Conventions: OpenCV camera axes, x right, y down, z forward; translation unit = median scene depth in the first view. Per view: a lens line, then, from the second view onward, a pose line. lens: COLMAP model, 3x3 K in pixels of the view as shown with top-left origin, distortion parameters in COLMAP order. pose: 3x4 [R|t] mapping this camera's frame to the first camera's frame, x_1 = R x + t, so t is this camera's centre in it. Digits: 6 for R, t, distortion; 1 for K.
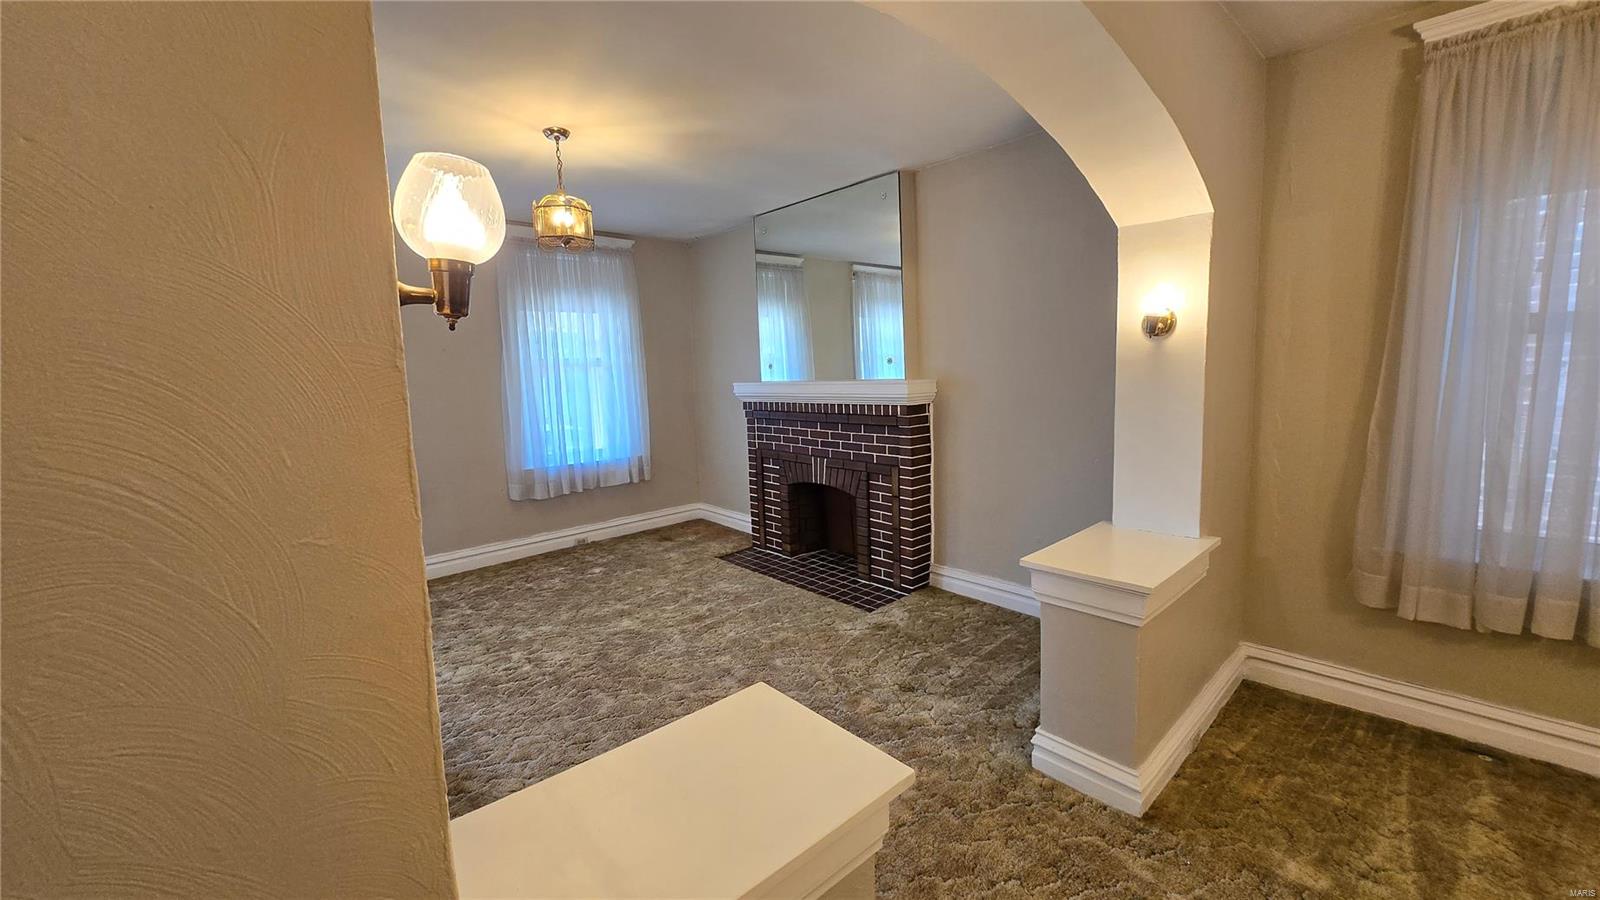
lens RADIAL K [[626.9, 0, 797.0], [0, 626.9, 441.1], [0, 0, 1]] dist [0.001901, -0.000973]
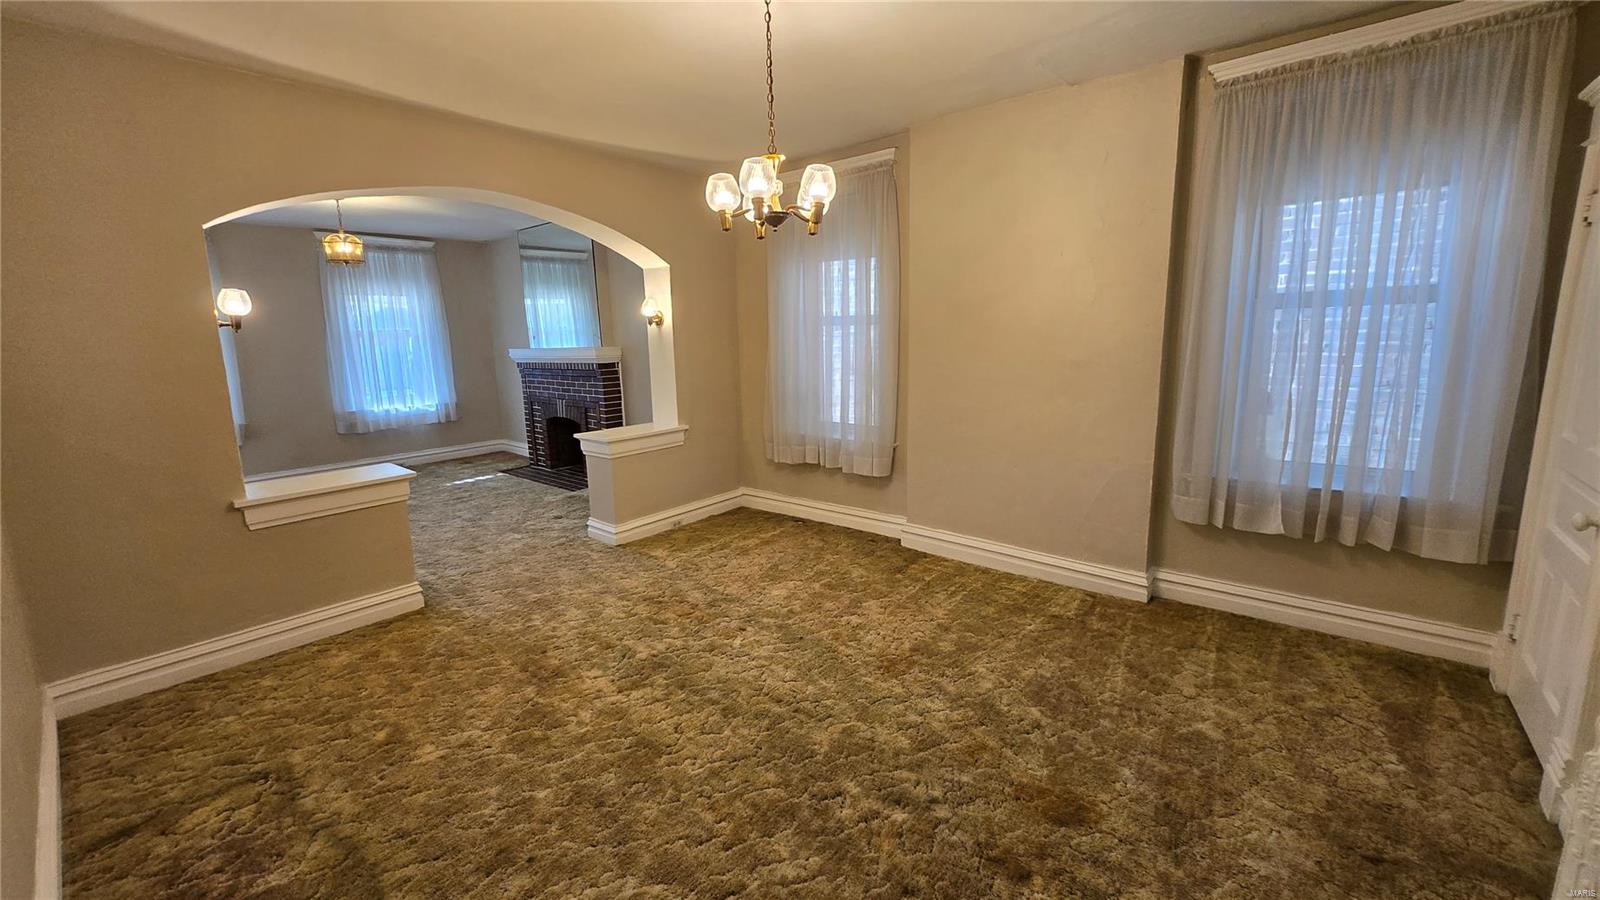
lens RADIAL K [[626.9, 0, 804.3], [0, 626.9, 440.2], [0, 0, 1]] dist [0.001901, -0.000973]
pose [[0.989805, -0.016619, 0.141458, 0.409616], [0.009626, 0.998704, 0.049977, 0.055930], [-0.142105, -0.048105, 0.988682, -0.580451]]
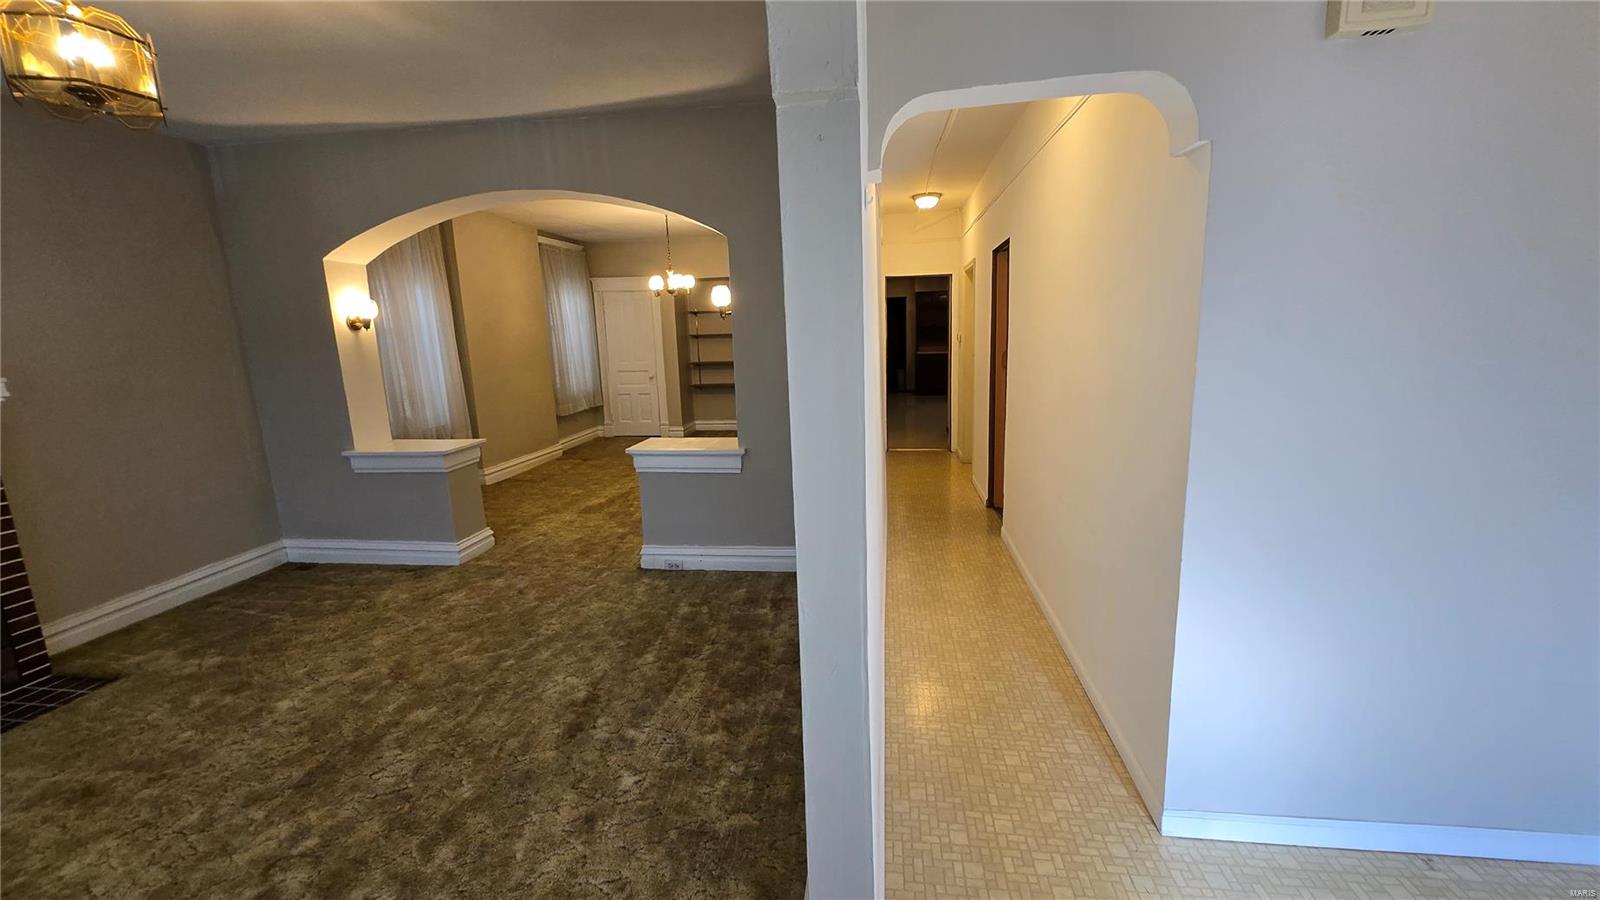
lens RADIAL K [[626.9, 0, 795.3], [0, 626.9, 441.1], [0, 0, 1]] dist [0.001901, -0.000973]
pose [[-0.645017, -0.086318, 0.759277, -0.829891], [0.139376, 0.963645, 0.227953, -0.055247], [-0.751350, 0.252858, -0.609537, 0.666597]]
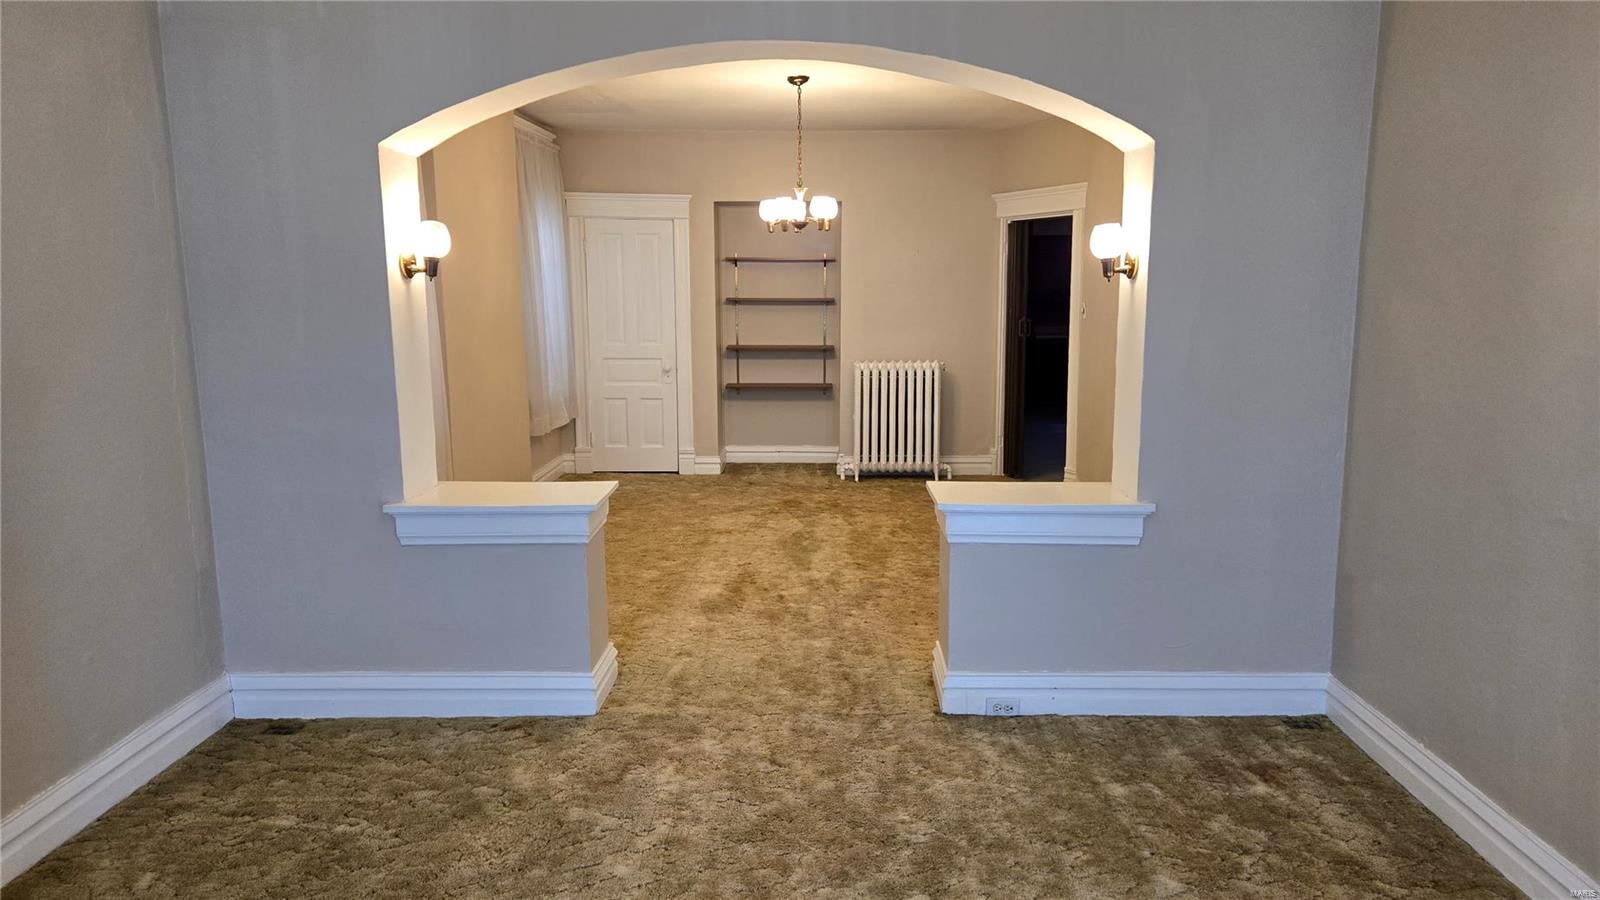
lens RADIAL K [[1060.1, 0, 804.9], [0, 1060.1, 440.6], [0, 0, 1]] dist [0.079971, -0.061230]
pose [[-0.735265, -0.067105, 0.674449, -0.502939], [0.103090, 0.972437, 0.209139, -0.112614], [-0.669894, 0.223302, -0.708081, 0.969698]]
